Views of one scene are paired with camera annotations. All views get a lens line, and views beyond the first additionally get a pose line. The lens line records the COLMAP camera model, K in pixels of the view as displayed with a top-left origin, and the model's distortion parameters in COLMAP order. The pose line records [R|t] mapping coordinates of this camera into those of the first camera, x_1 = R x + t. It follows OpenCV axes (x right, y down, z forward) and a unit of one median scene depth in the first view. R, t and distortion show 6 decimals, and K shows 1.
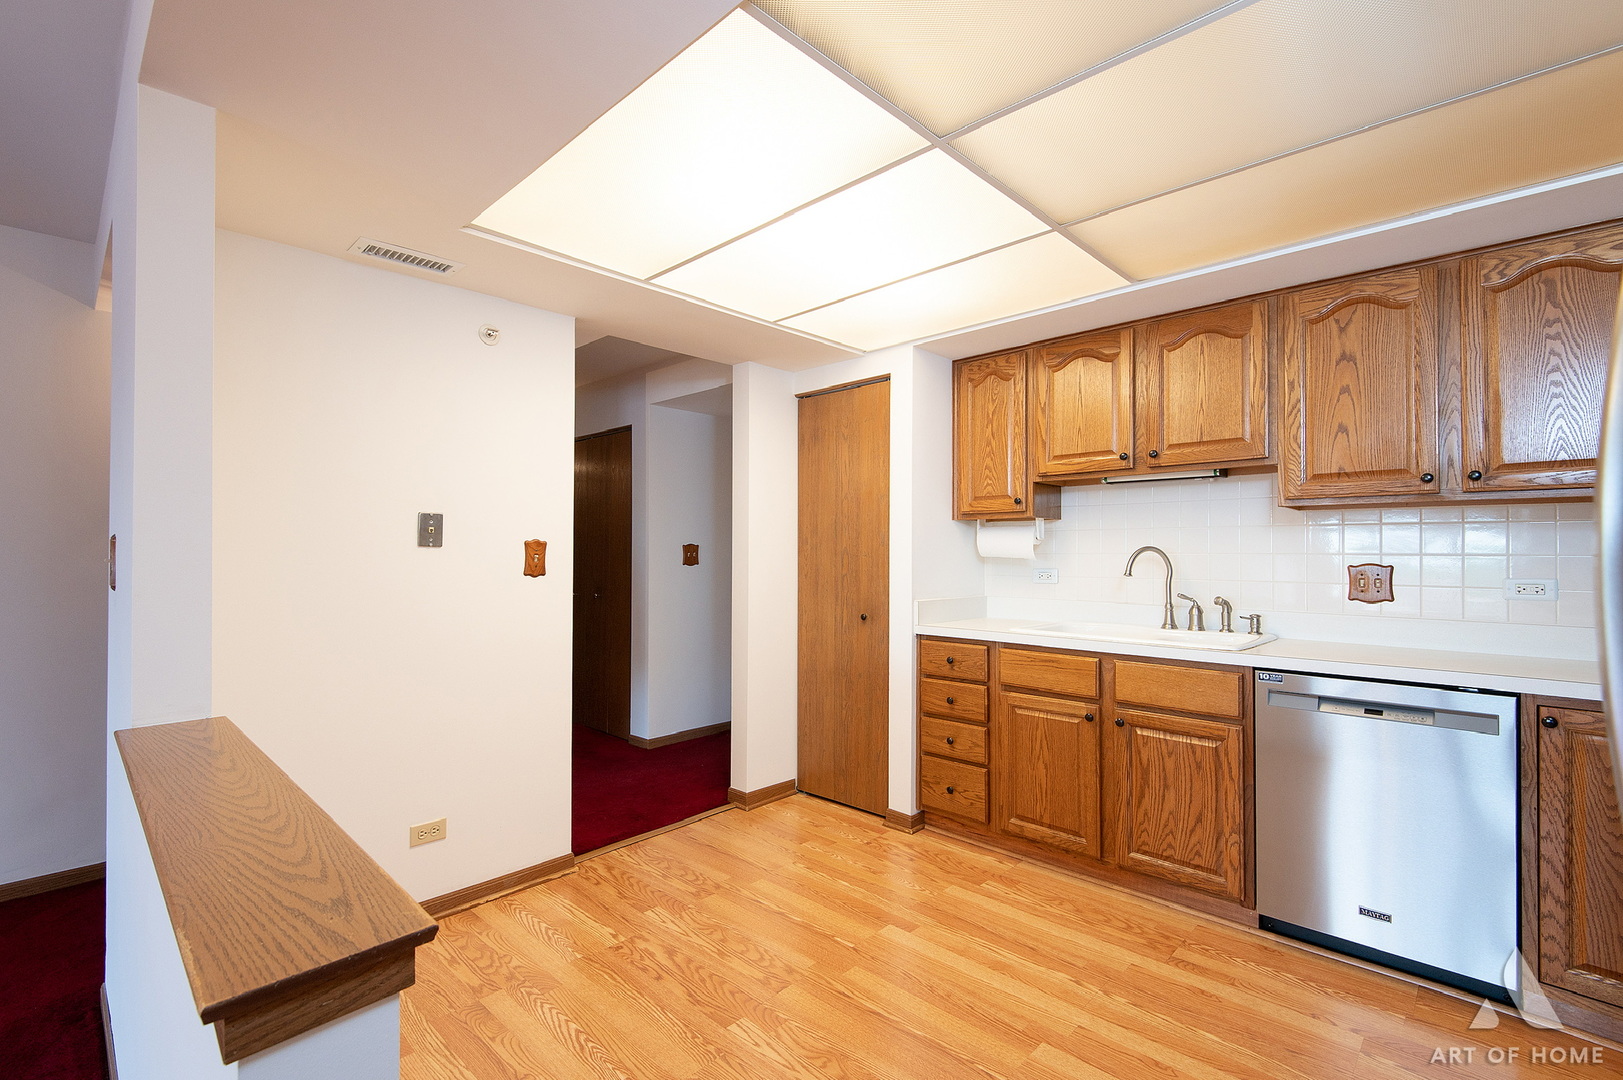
lens RADIAL K [[729.5, 0, 793.5], [0, 729.5, 542.1], [0, 0, 1]] dist [0.015088, -0.009689]
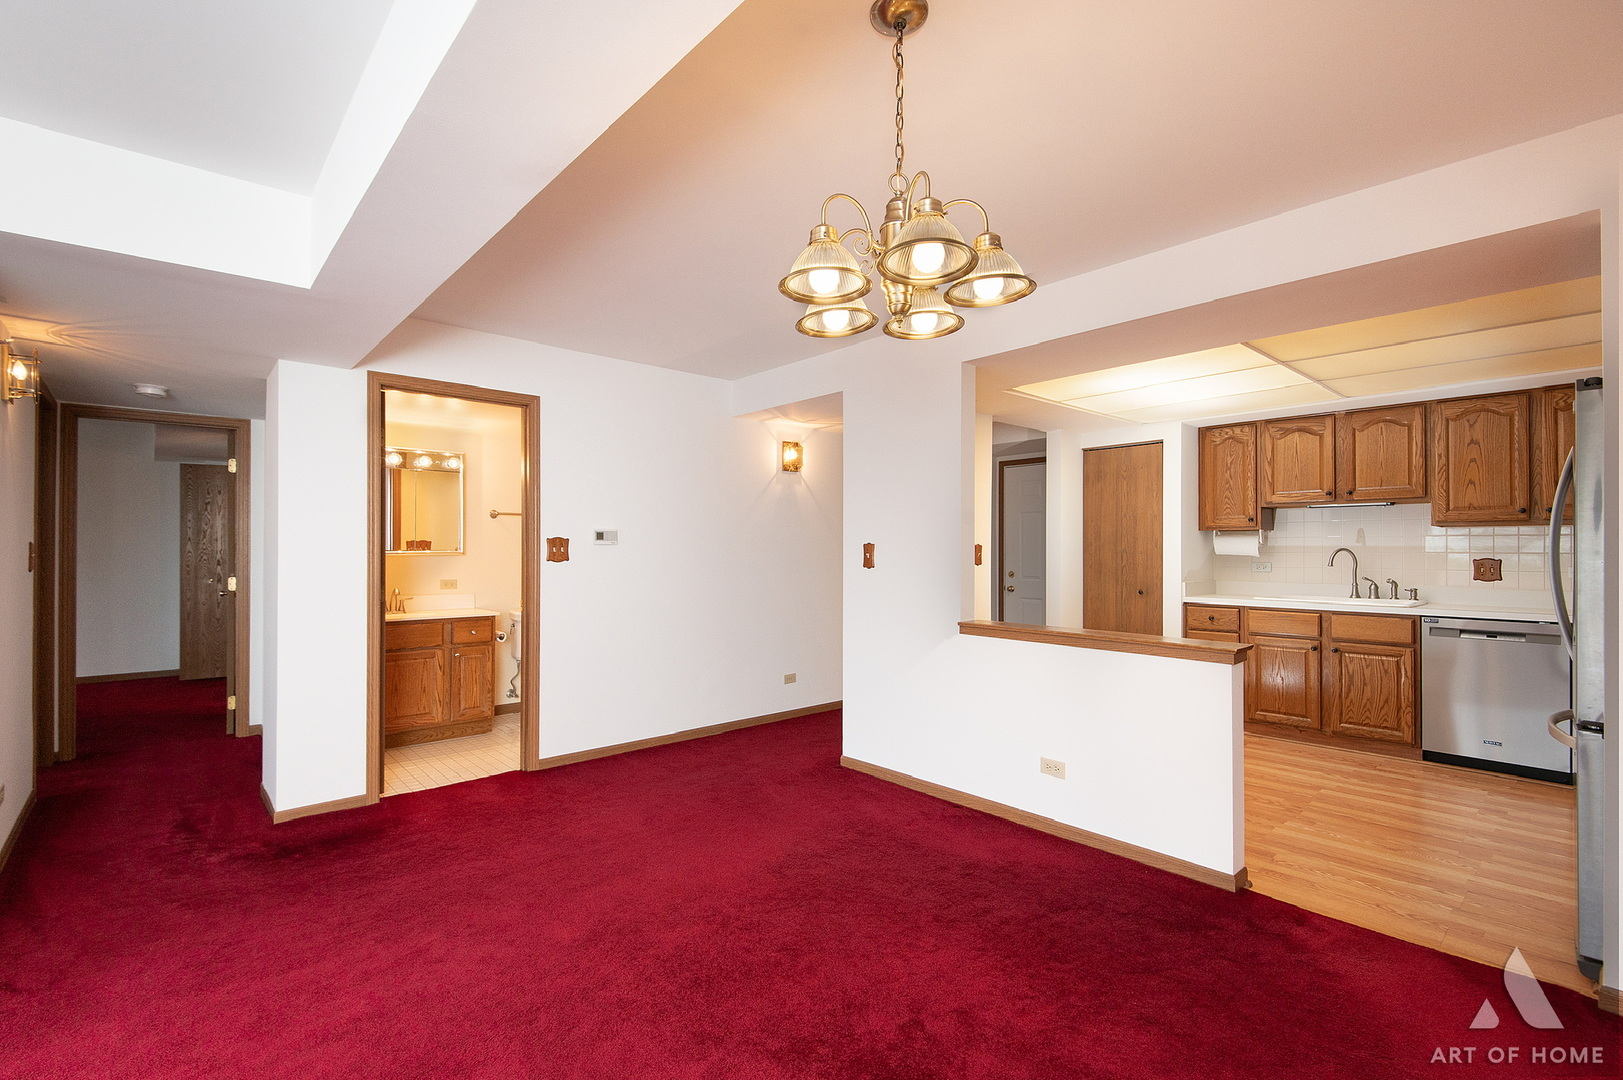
lens RADIAL K [[729.5, 0, 799.3], [0, 729.5, 543.6], [0, 0, 1]] dist [0.015088, -0.009689]
pose [[0.997579, -0.003744, -0.069440, -0.644051], [0.004161, 0.999974, 0.005858, -0.019170], [0.069417, -0.006132, 0.997569, -0.757899]]
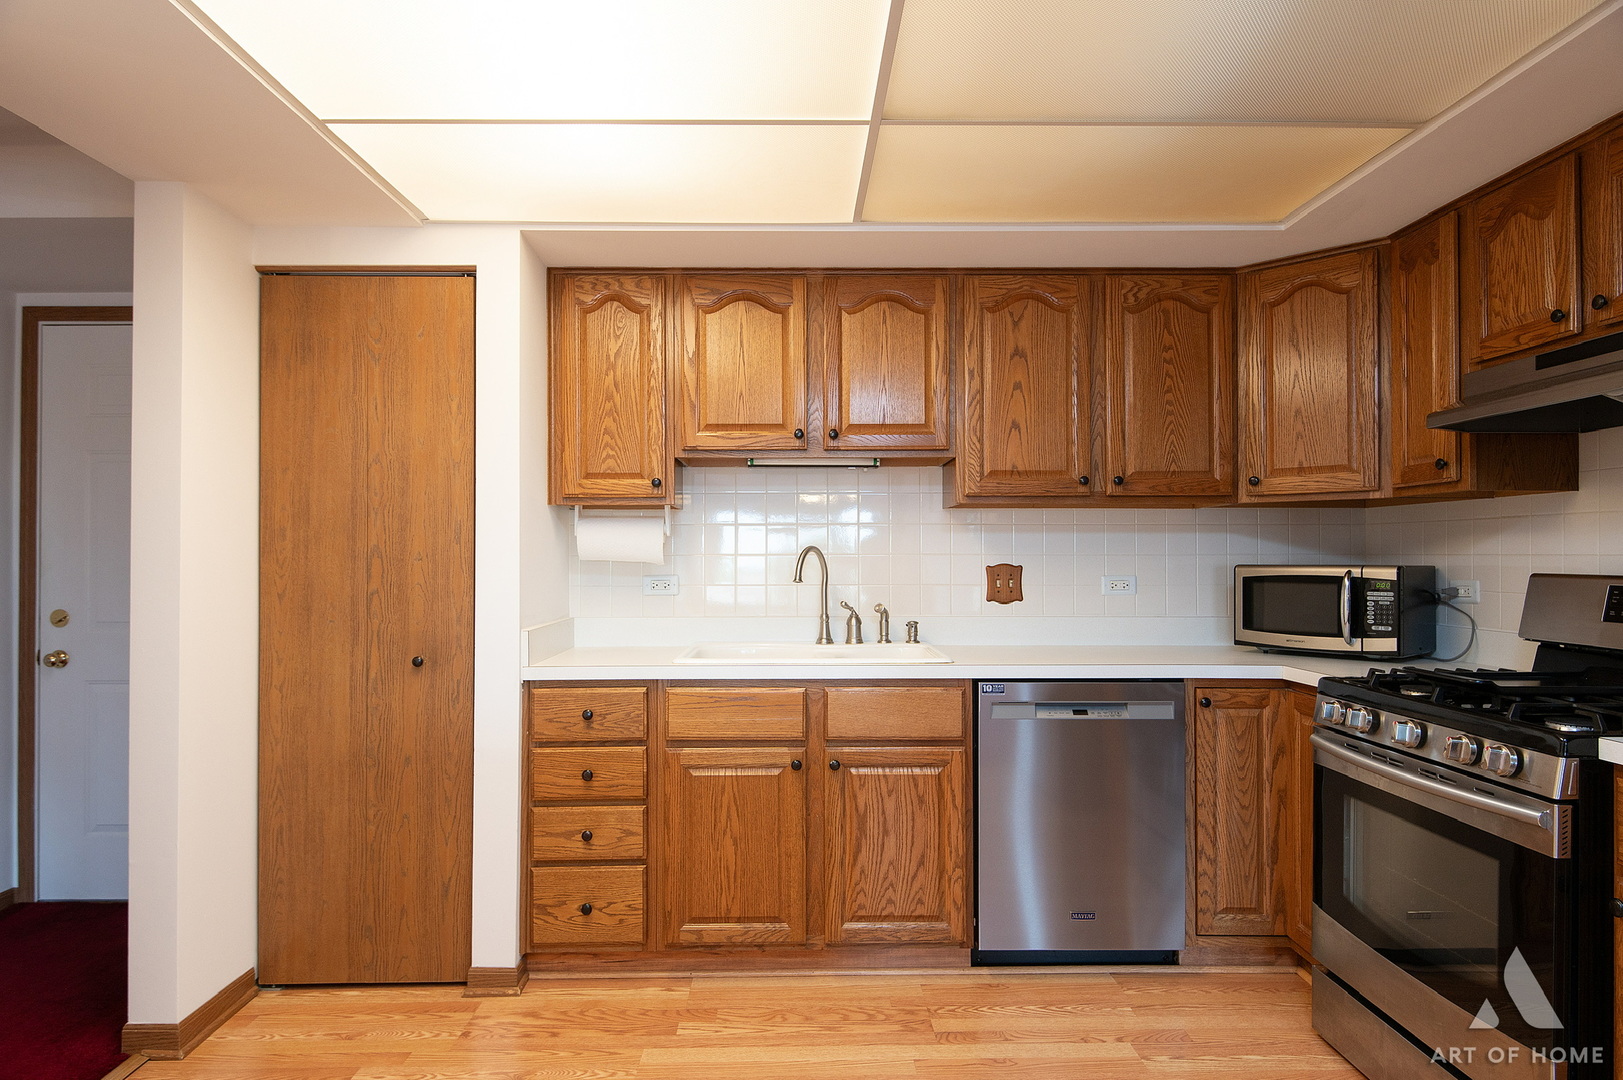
lens RADIAL K [[937.0, 0, 805.6], [0, 937.0, 545.0], [0, 0, 1]] dist [0.026412, -0.025995]
pose [[0.698323, 0.003638, 0.715773, -0.288342], [-0.007080, 0.999973, 0.001824, 0.003435], [-0.715748, -0.006342, 0.698330, 0.281329]]
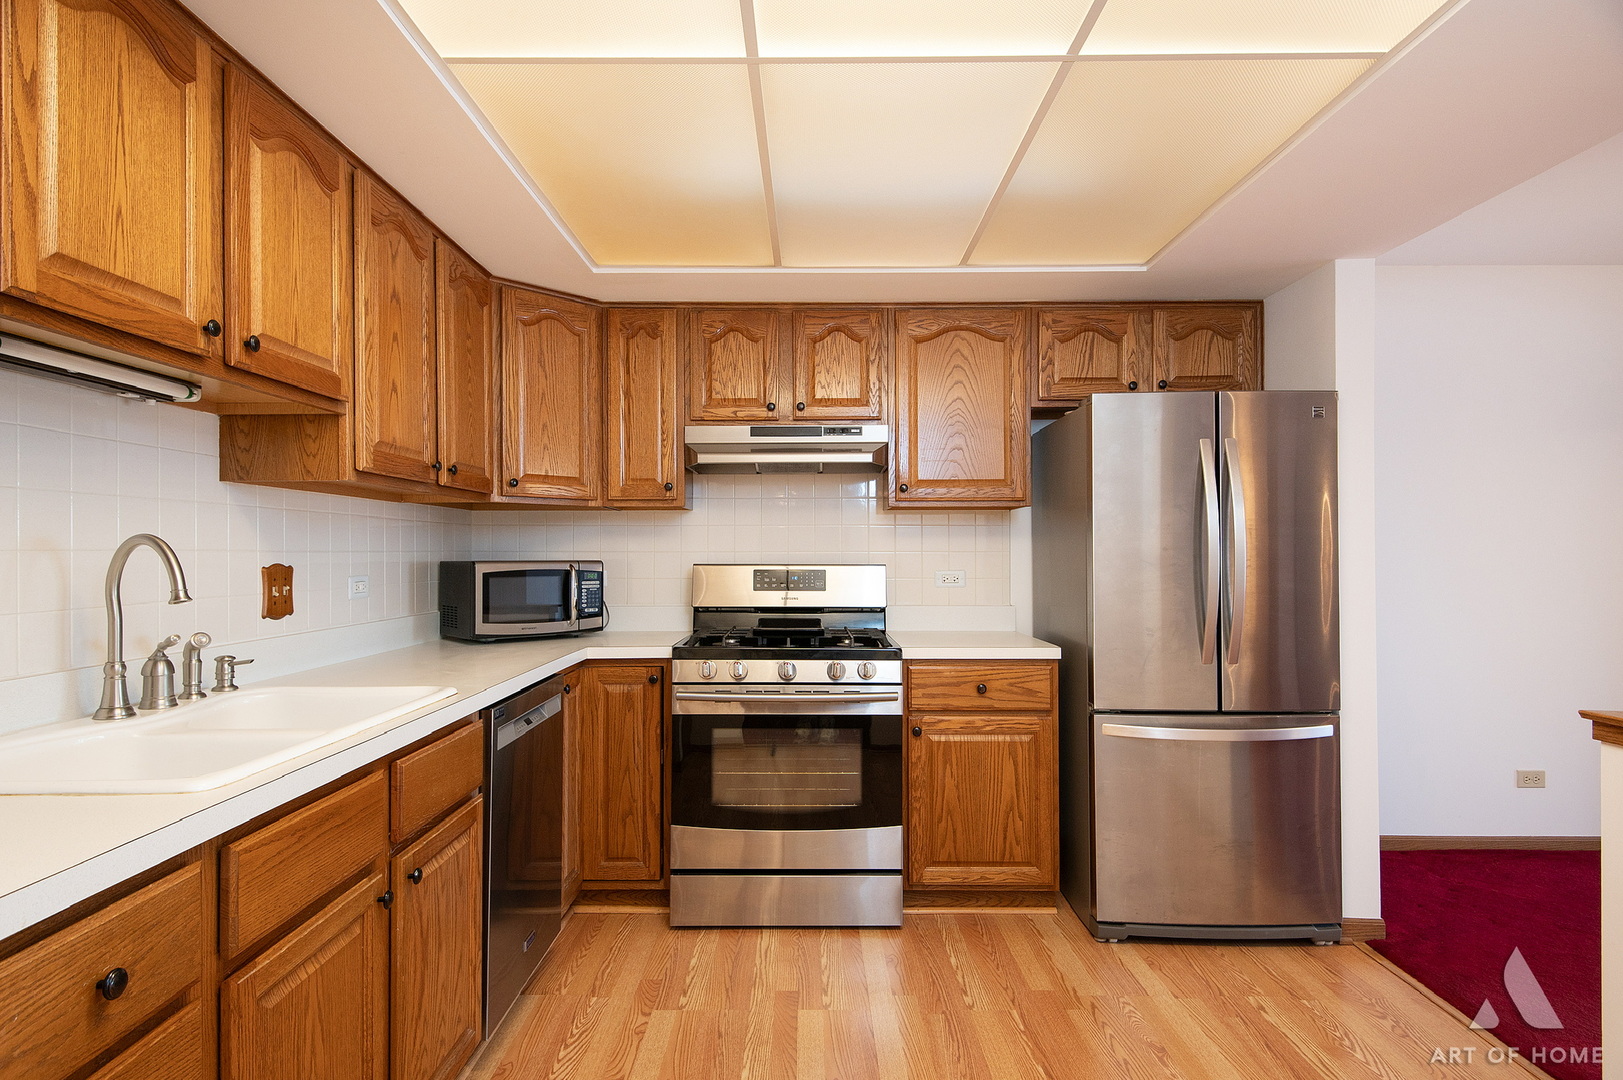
lens RADIAL K [[835.9, 0, 813.4], [0, 835.9, 550.6], [0, 0, 1]] dist [0.024048, -0.017155]
pose [[-0.699522, -0.001341, 0.714609, -0.158922], [-0.011257, 0.999895, -0.009143, 0.016823], [-0.714522, -0.014440, -0.699464, 1.111232]]
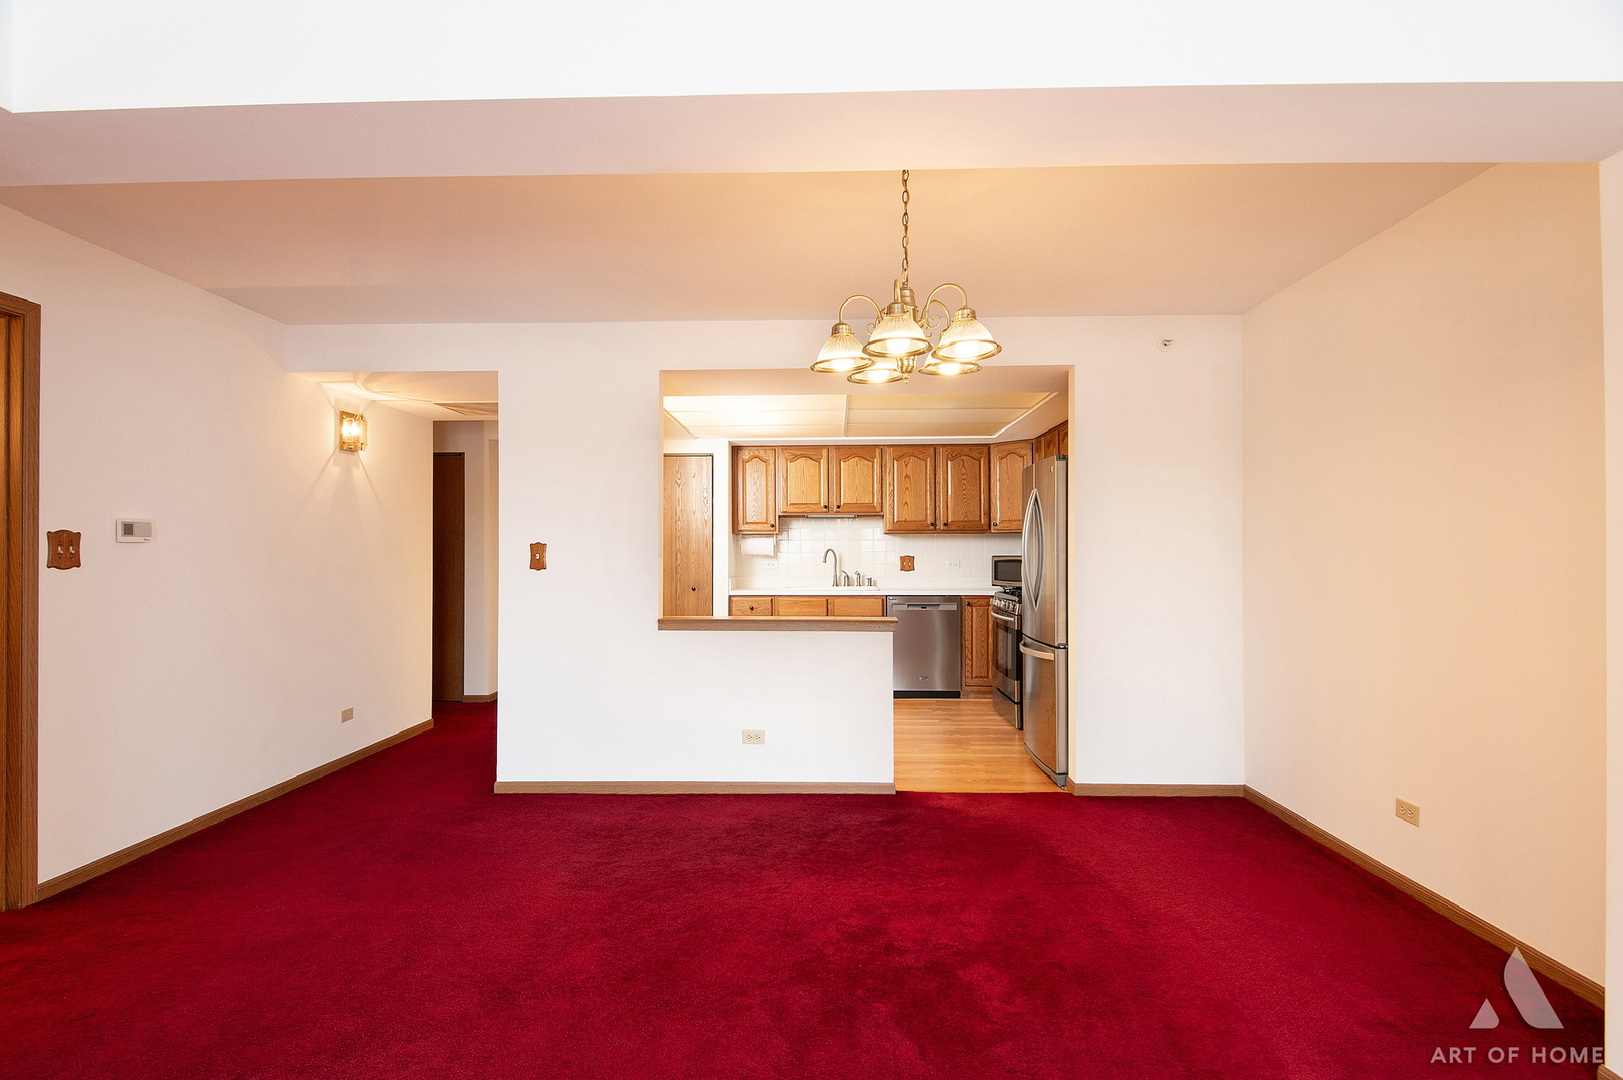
lens RADIAL K [[821.0, 0, 813.1], [0, 821.0, 532.5], [0, 0, 1]] dist [-0.002470, -0.002481]
pose [[0.722252, 0.010942, 0.691543, -1.280629], [-0.004084, 0.999925, -0.011556, -0.014279], [-0.691618, 0.005522, 0.722243, -0.743431]]
